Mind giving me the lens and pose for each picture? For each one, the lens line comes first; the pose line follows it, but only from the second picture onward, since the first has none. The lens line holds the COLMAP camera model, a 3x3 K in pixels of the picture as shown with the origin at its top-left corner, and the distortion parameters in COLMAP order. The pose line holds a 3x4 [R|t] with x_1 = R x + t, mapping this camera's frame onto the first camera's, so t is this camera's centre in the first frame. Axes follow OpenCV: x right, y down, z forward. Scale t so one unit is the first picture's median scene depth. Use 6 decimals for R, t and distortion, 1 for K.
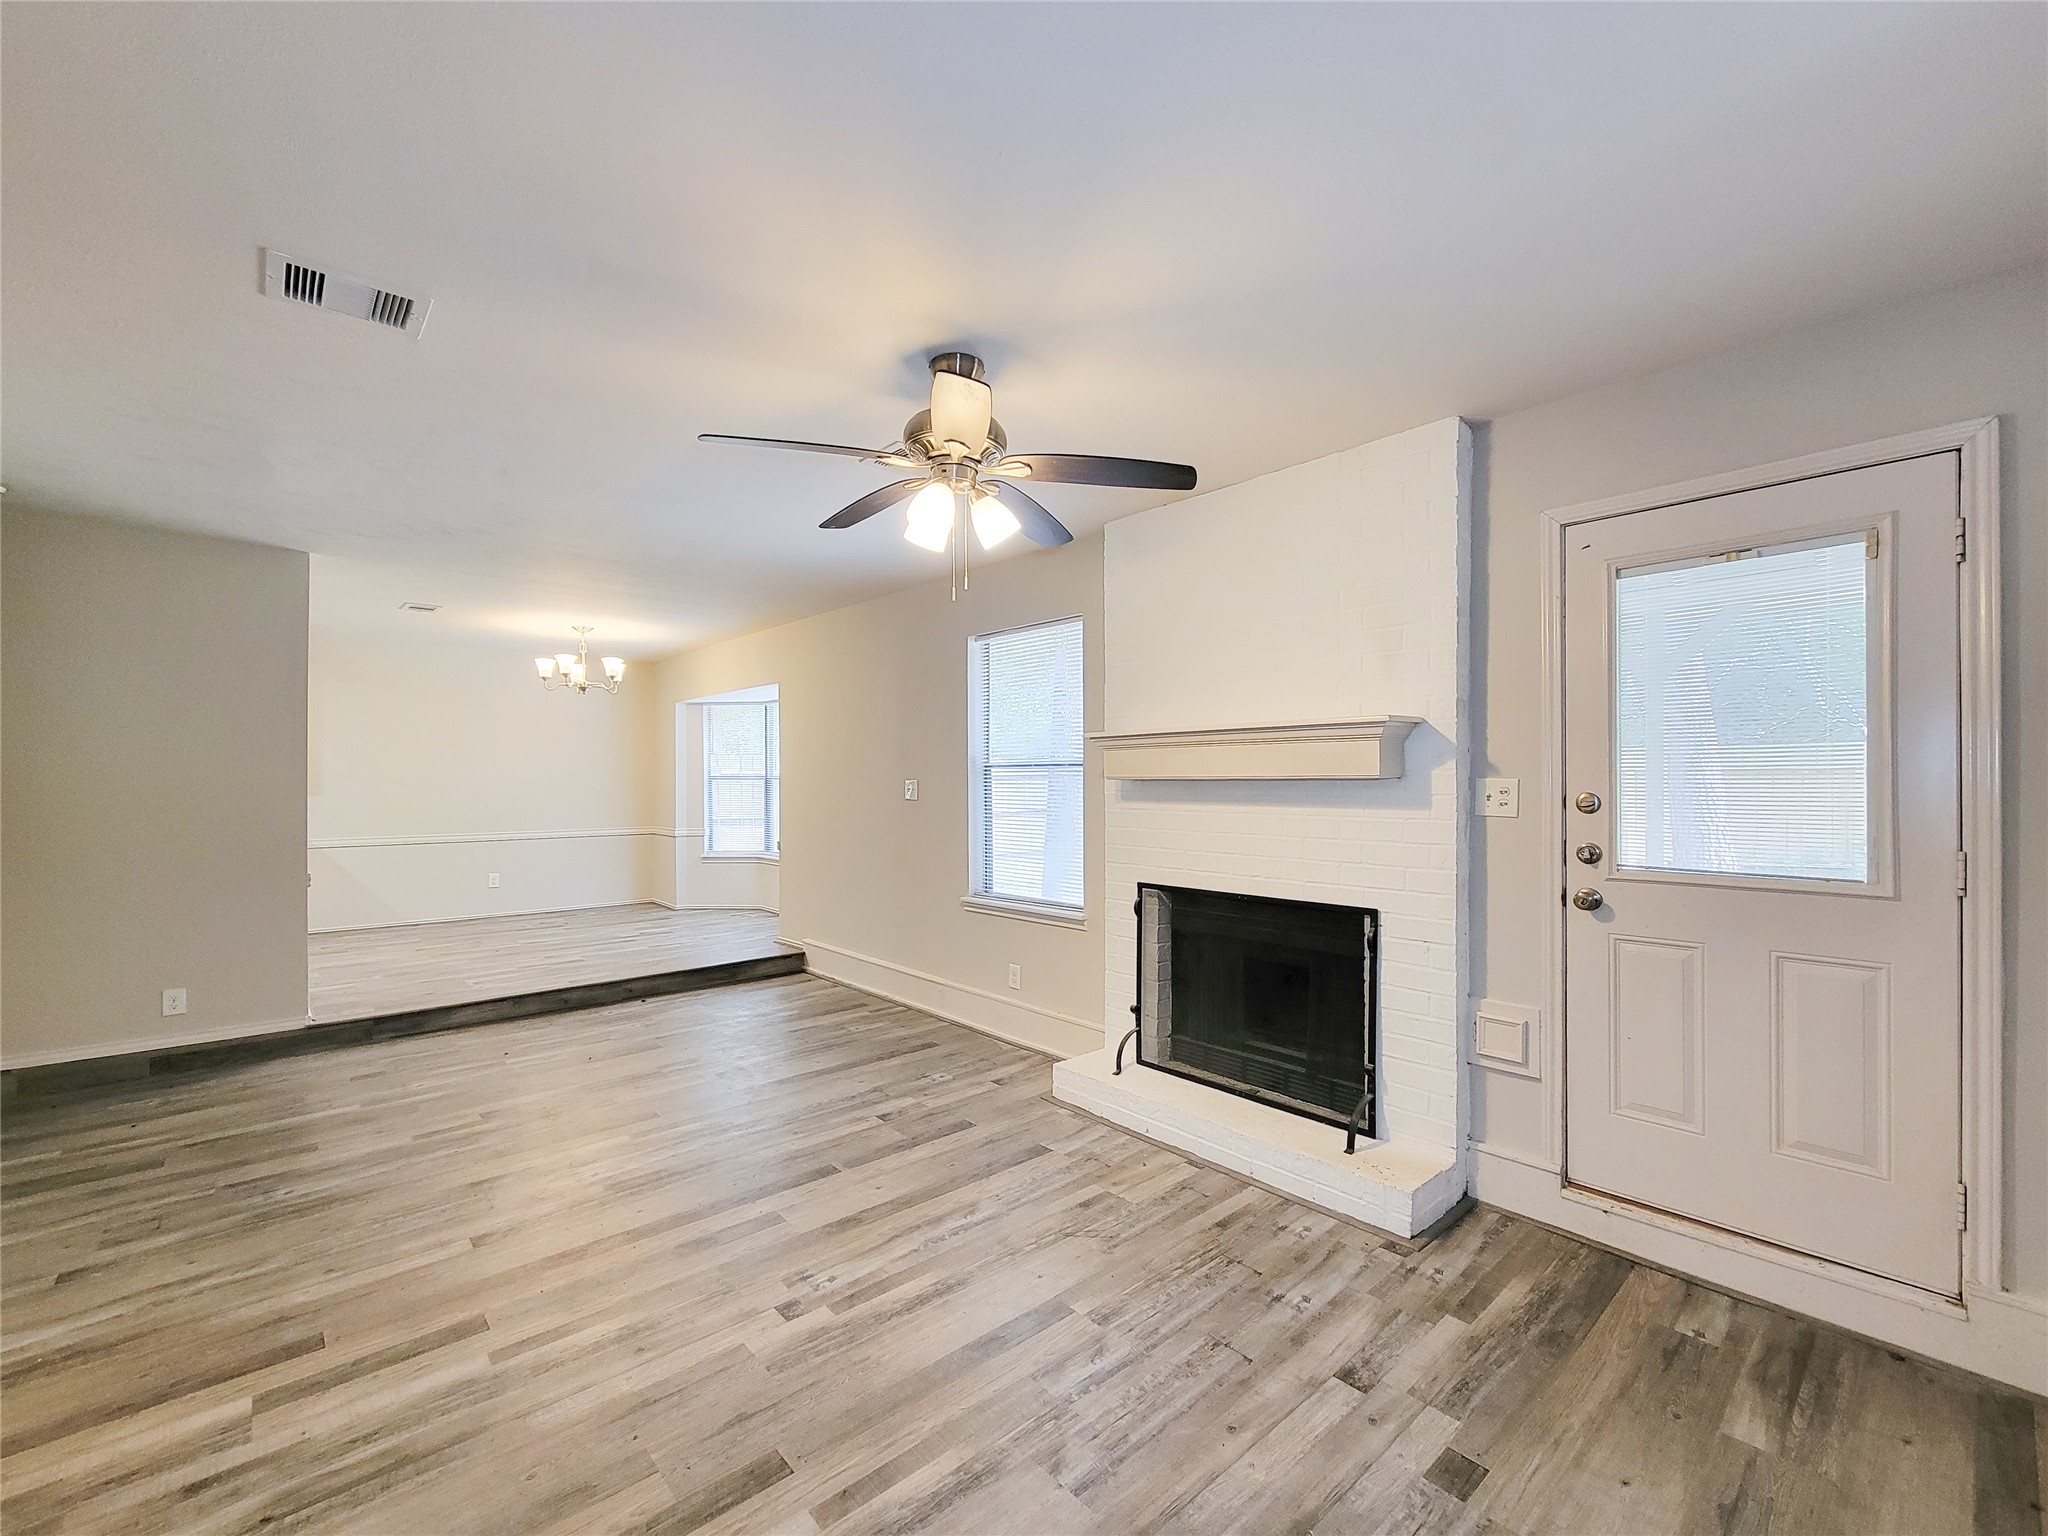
lens RADIAL K [[831.8, 0, 1040.3], [0, 831.8, 770.7], [0, 0, 1]] dist [0.003553, -0.002973]
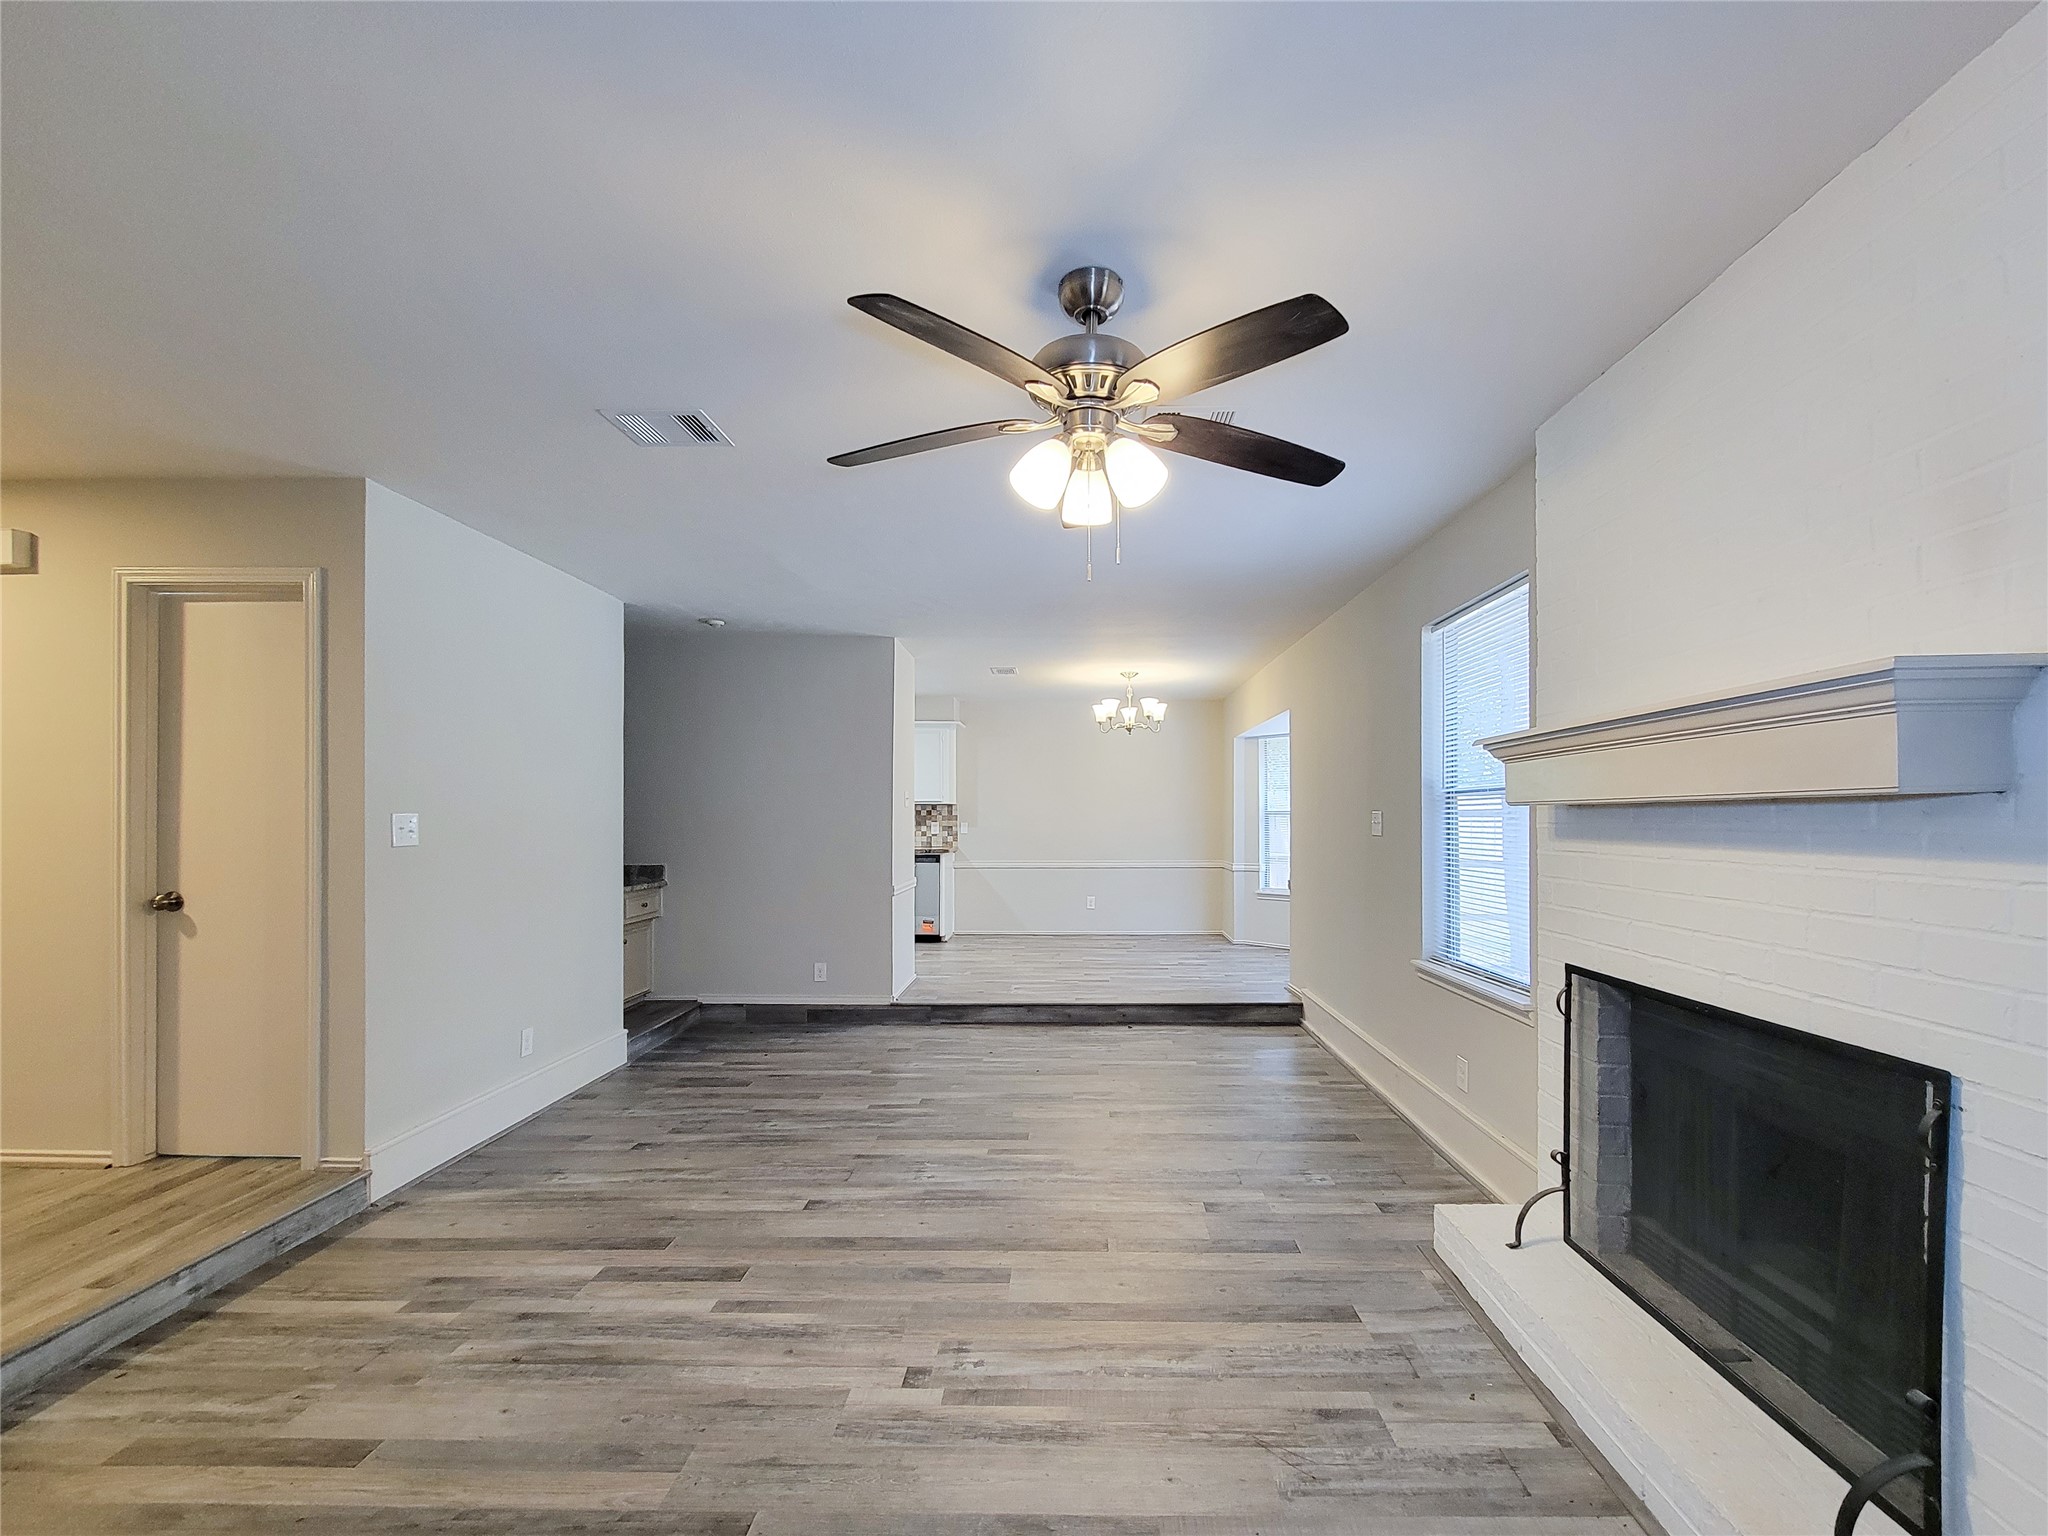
lens RADIAL K [[862.2, 0, 1098.7], [0, 862.2, 812.9], [0, 0, 1]] dist [0.003468, -0.004157]
pose [[0.744900, -0.004611, -0.667160, 0.349994], [0.007856, 0.999967, 0.001861, 0.013855], [0.667129, -0.006627, 0.744912, 0.300210]]
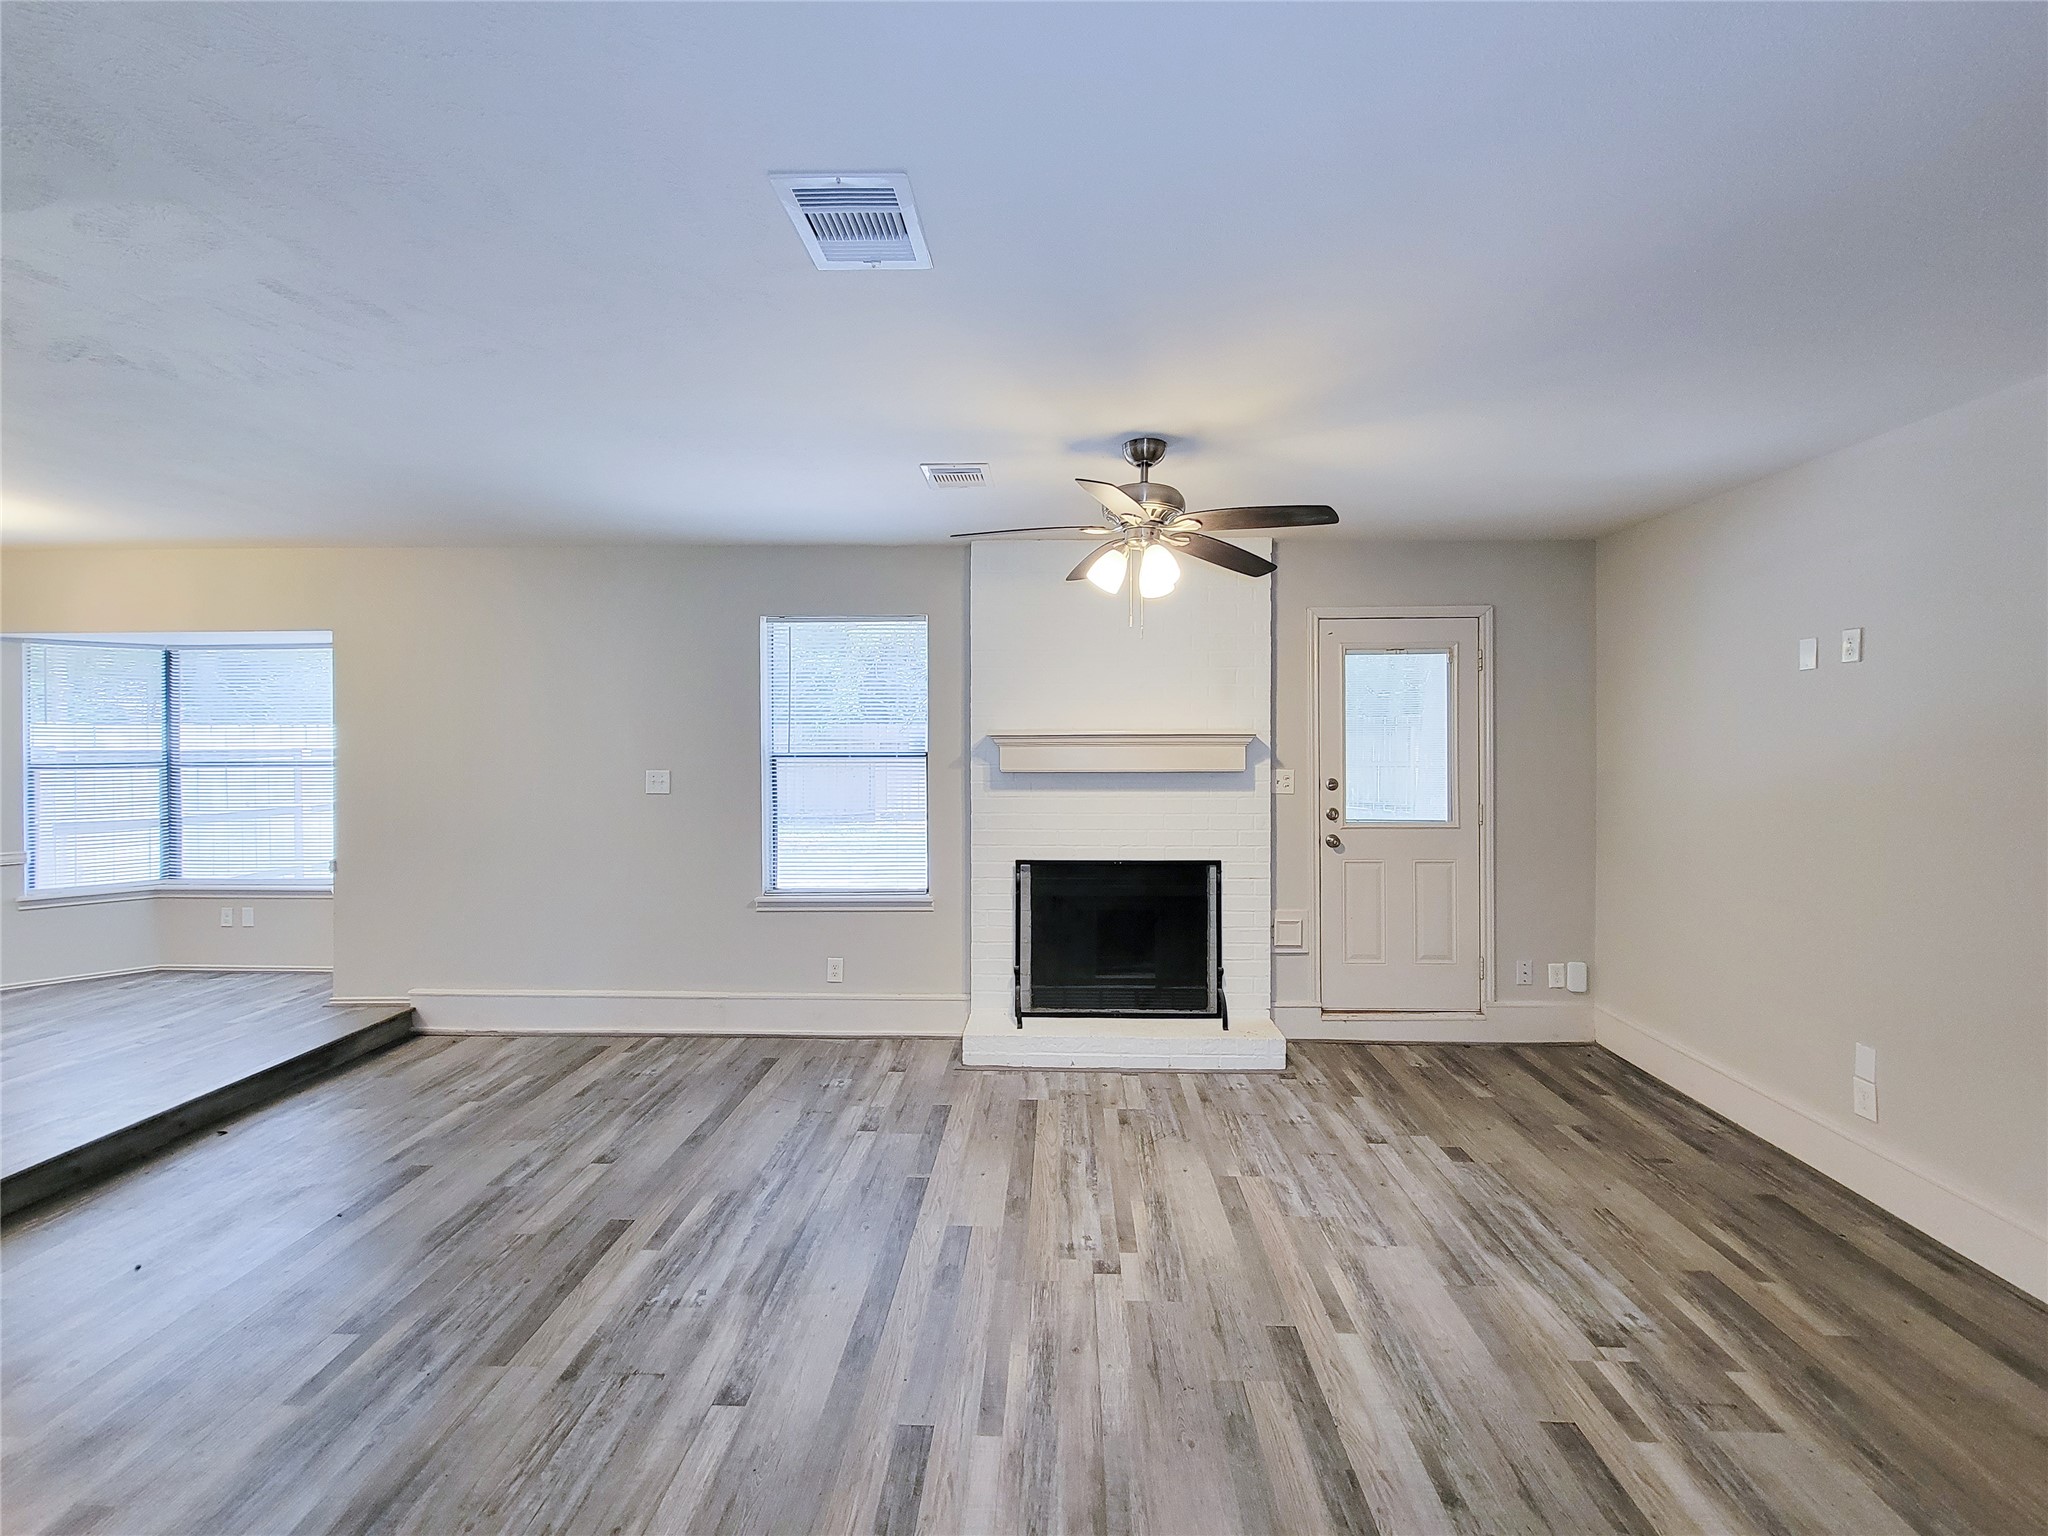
lens RADIAL K [[843.8, 0, 1016.7], [0, 843.8, 729.8], [0, 0, 1]] dist [0.000894, -0.000699]
pose [[0.707471, 0.004055, 0.706731, -0.845997], [-0.005234, 0.999986, -0.000498, -0.056705], [-0.706723, -0.003347, 0.707482, 0.197579]]
